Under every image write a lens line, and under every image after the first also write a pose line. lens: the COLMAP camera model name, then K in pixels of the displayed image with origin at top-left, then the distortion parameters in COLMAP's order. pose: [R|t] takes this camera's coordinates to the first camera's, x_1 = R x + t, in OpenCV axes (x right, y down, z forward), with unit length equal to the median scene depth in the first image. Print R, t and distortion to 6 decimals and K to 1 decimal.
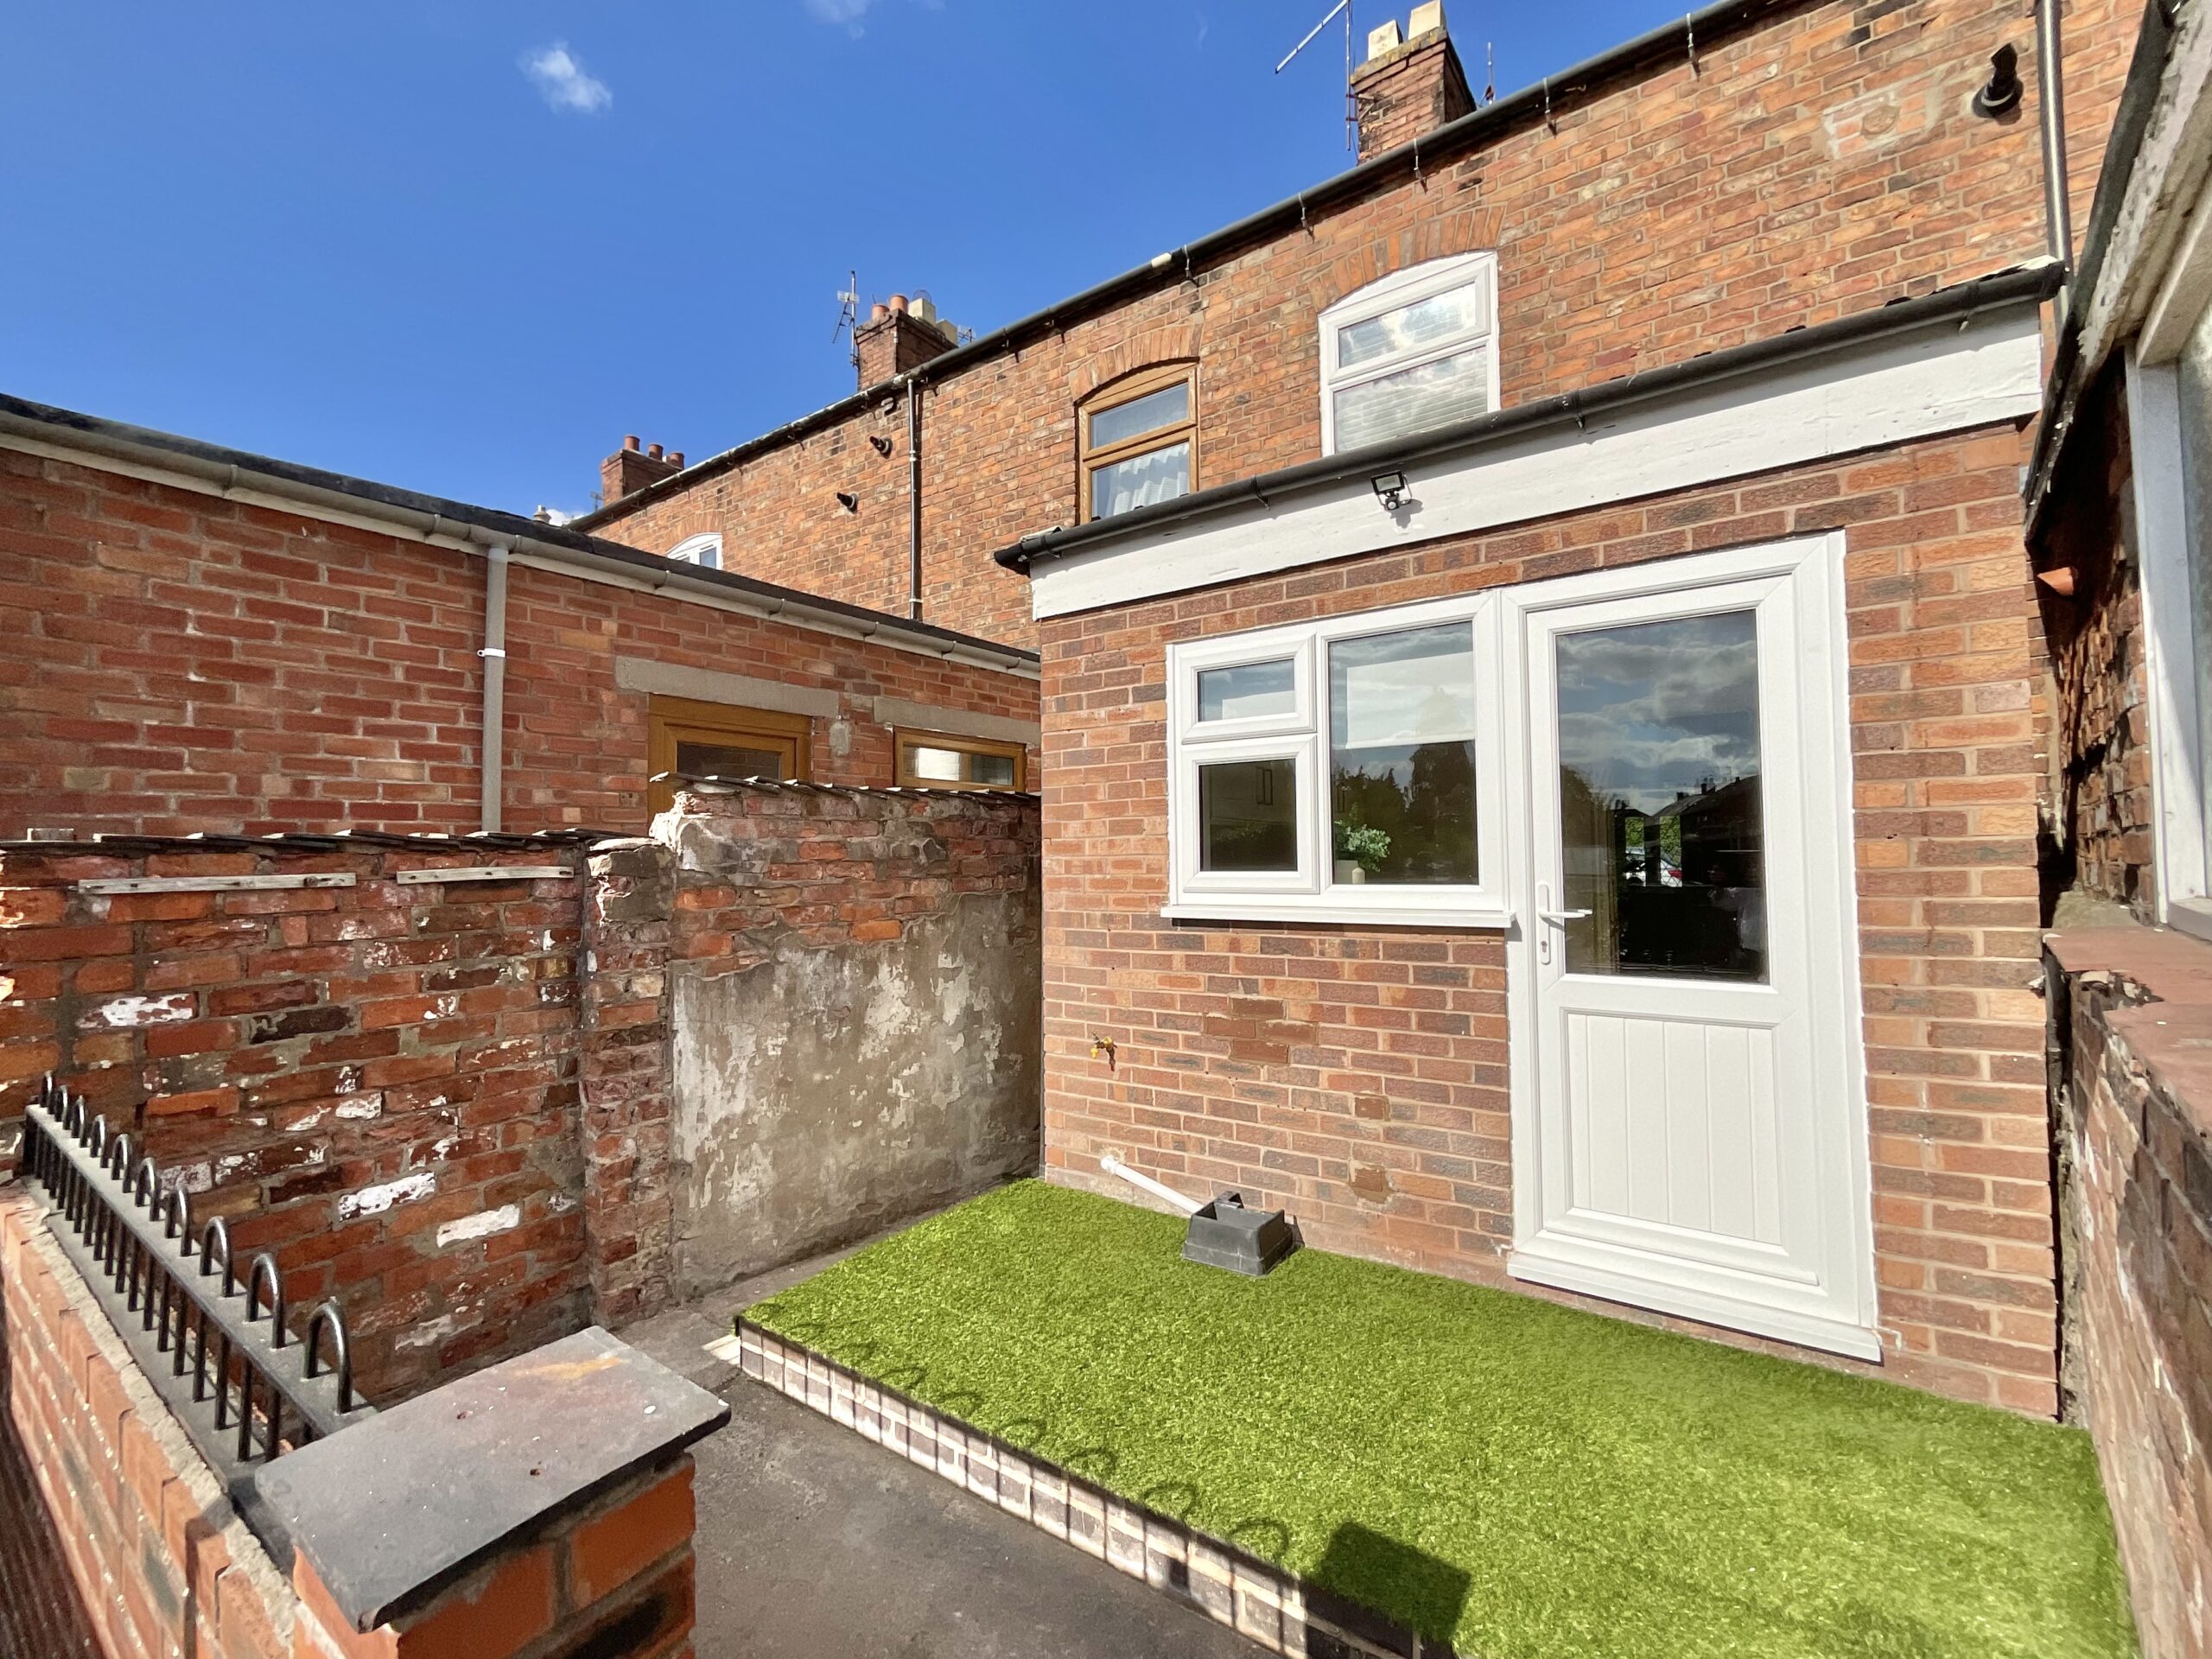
lens RADIAL K [[899.5, 0, 1106.0], [0, 899.5, 829.5], [0, 0, 1]] dist [0.001351, 0.000195]
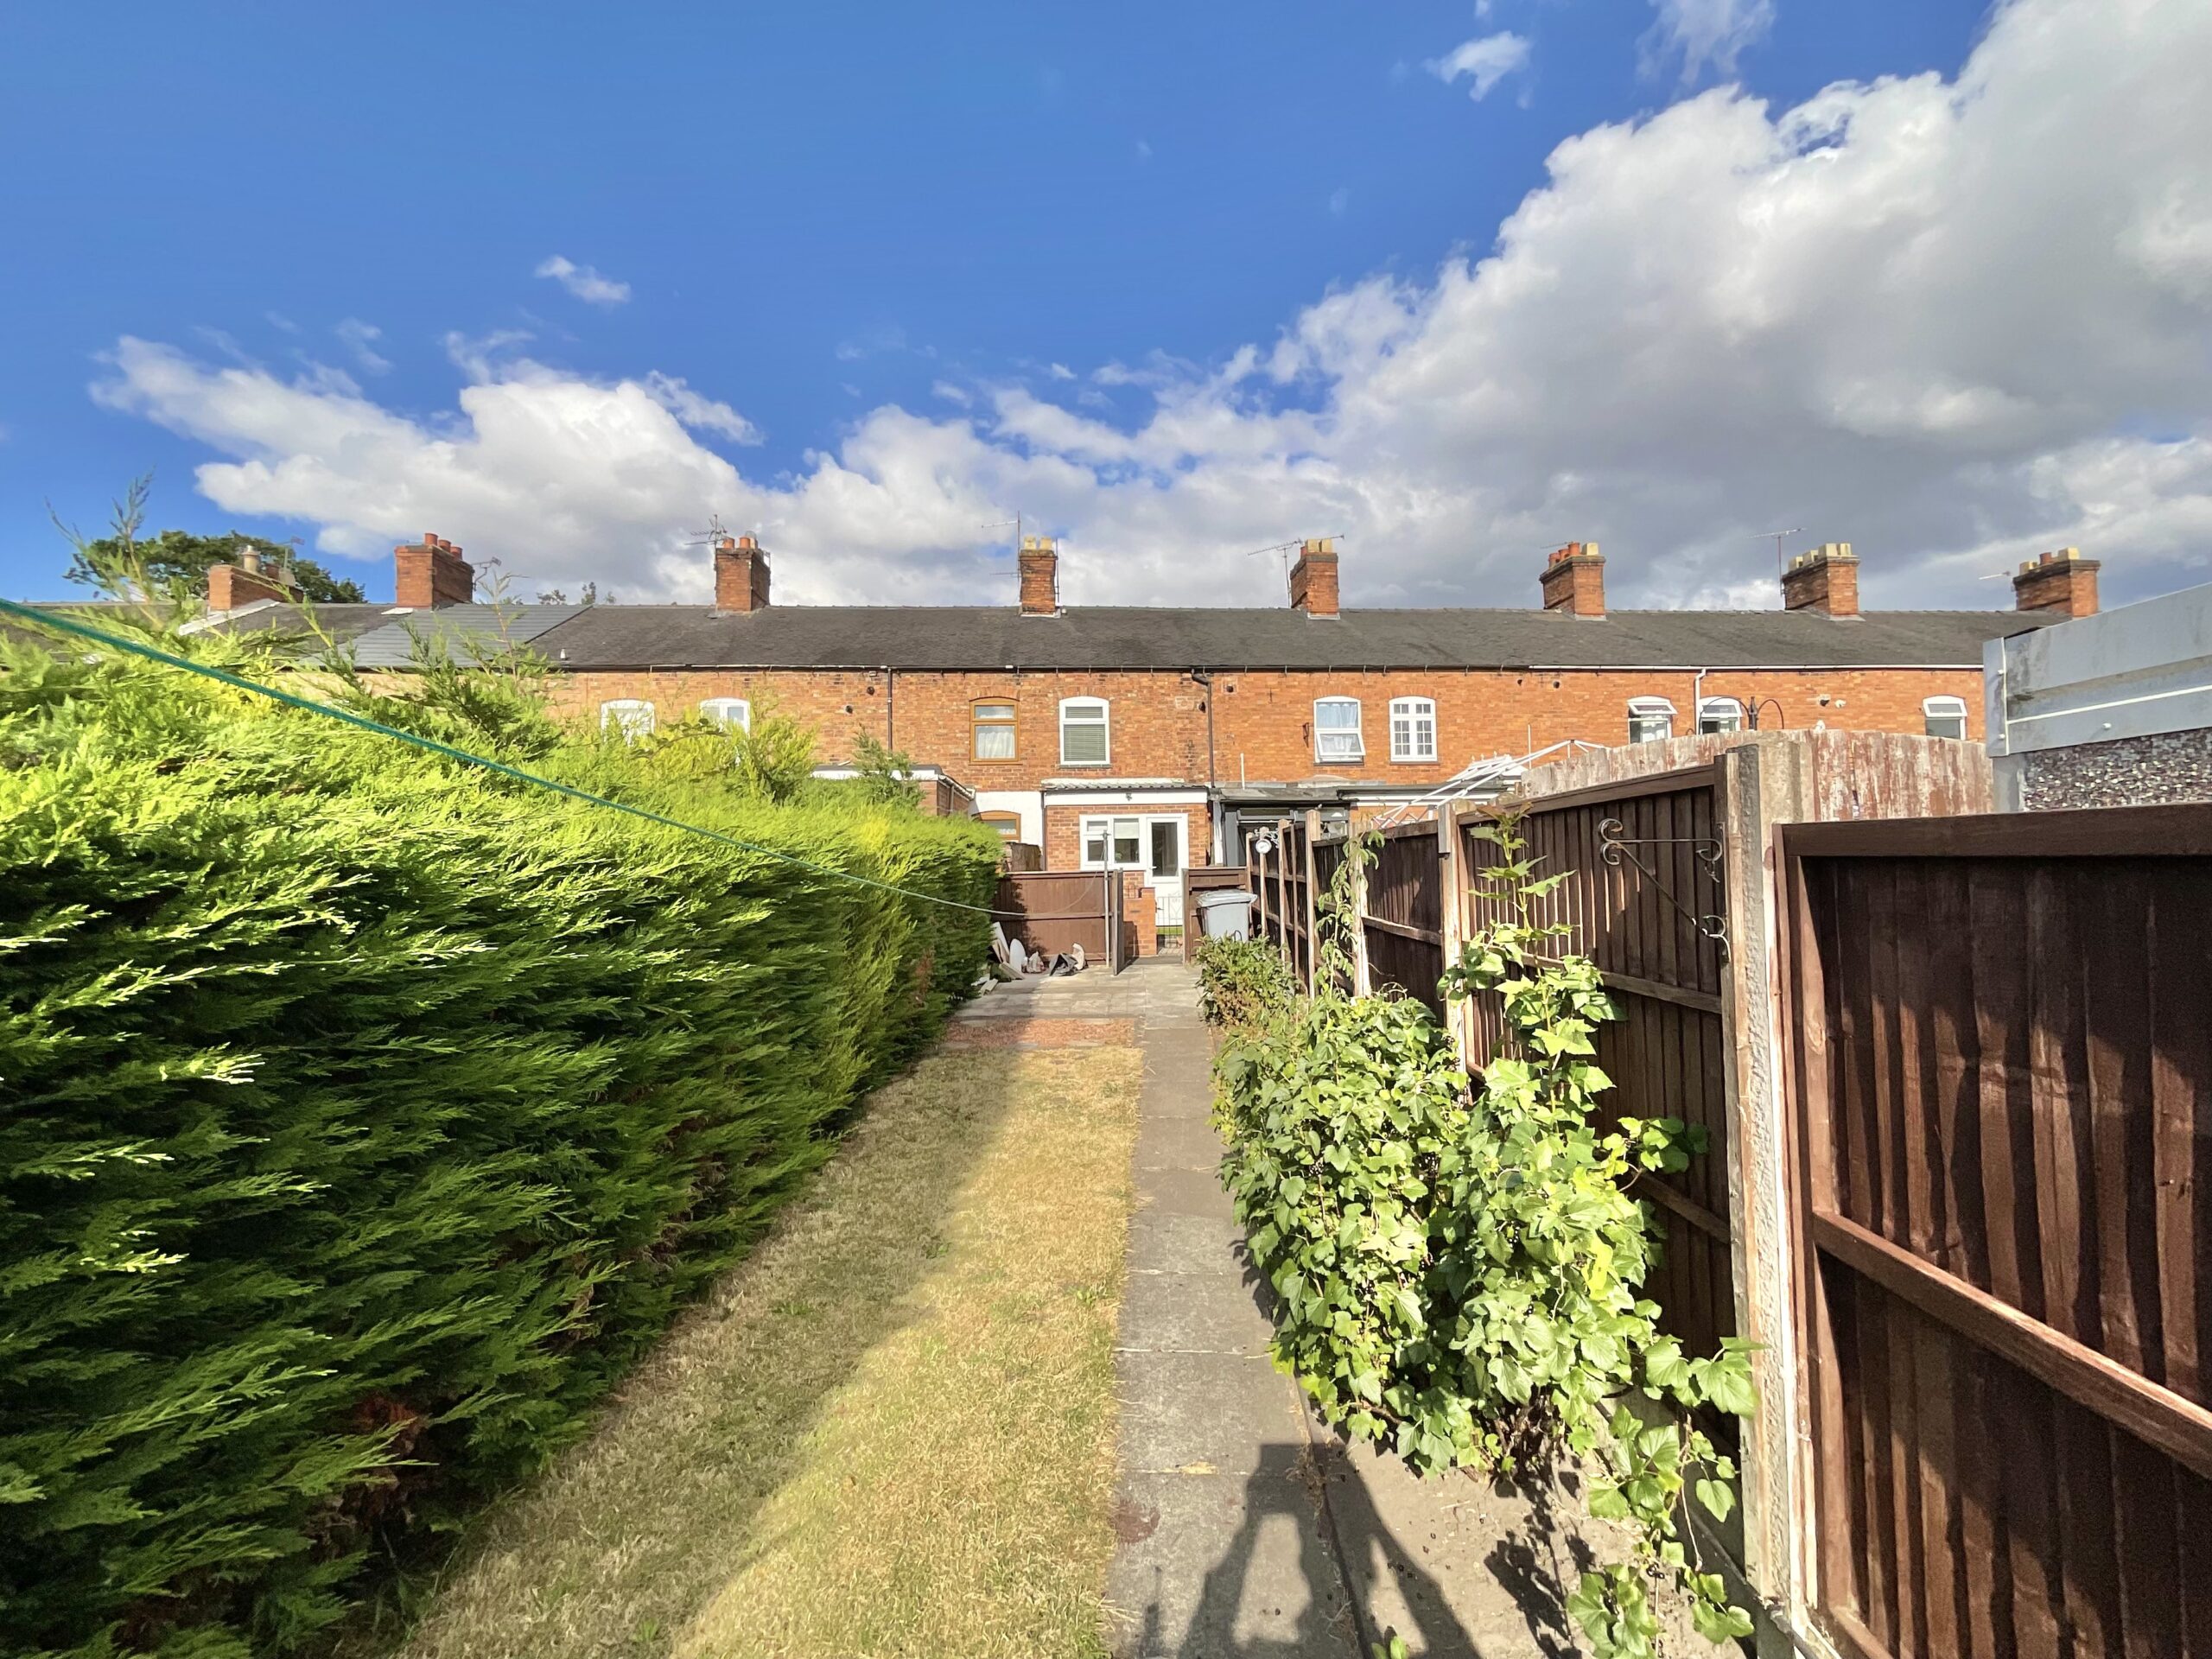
lens RADIAL K [[899.5, 0, 1106.0], [0, 899.5, 829.5], [0, 0, 1]] dist [0.001351, 0.000195]
pose [[0.774657, 0.021441, 0.632018, -3.169103], [-0.011395, 0.999736, -0.019949, -0.034271], [-0.632279, 0.008252, 0.774697, -3.120687]]
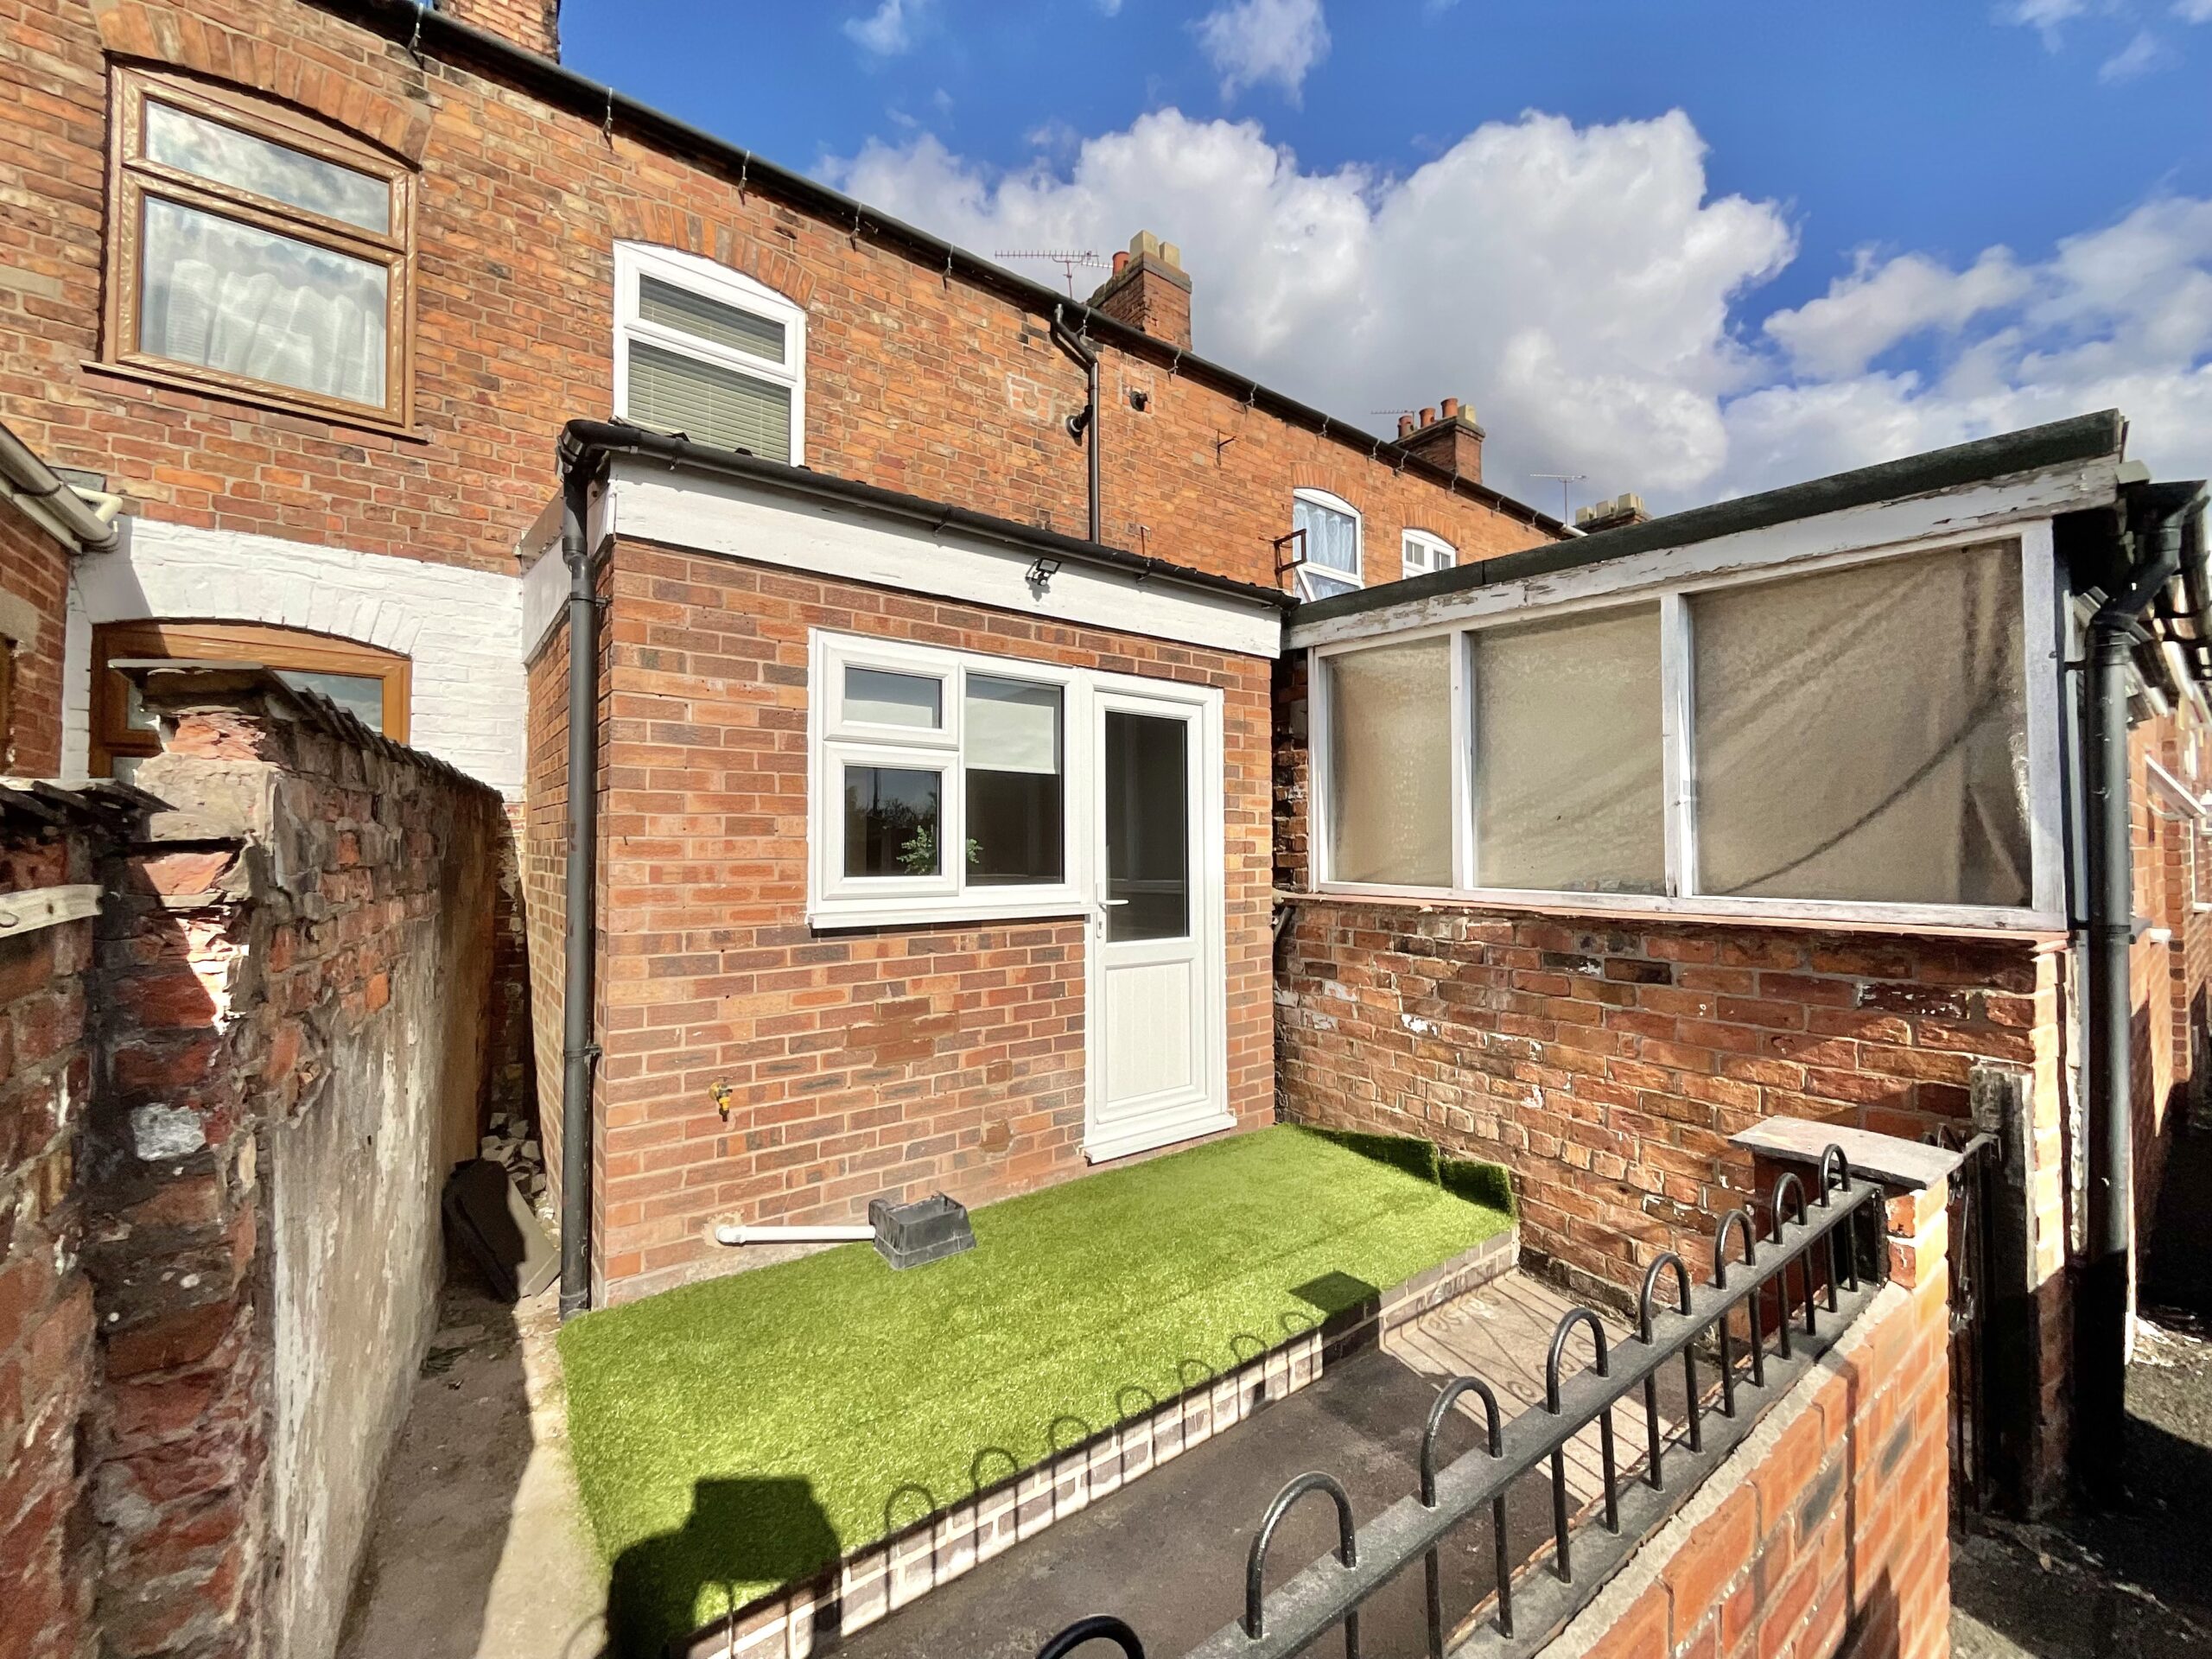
lens RADIAL K [[899.7, 0, 1102.6], [0, 899.7, 830.6], [0, 0, 1]] dist [-0.000739, -0.000123]
pose [[0.313820, 0.035871, 0.948805, -0.760455], [-0.032594, 0.999104, -0.026992, 0.015192], [-0.948923, -0.022455, 0.314708, 0.473974]]
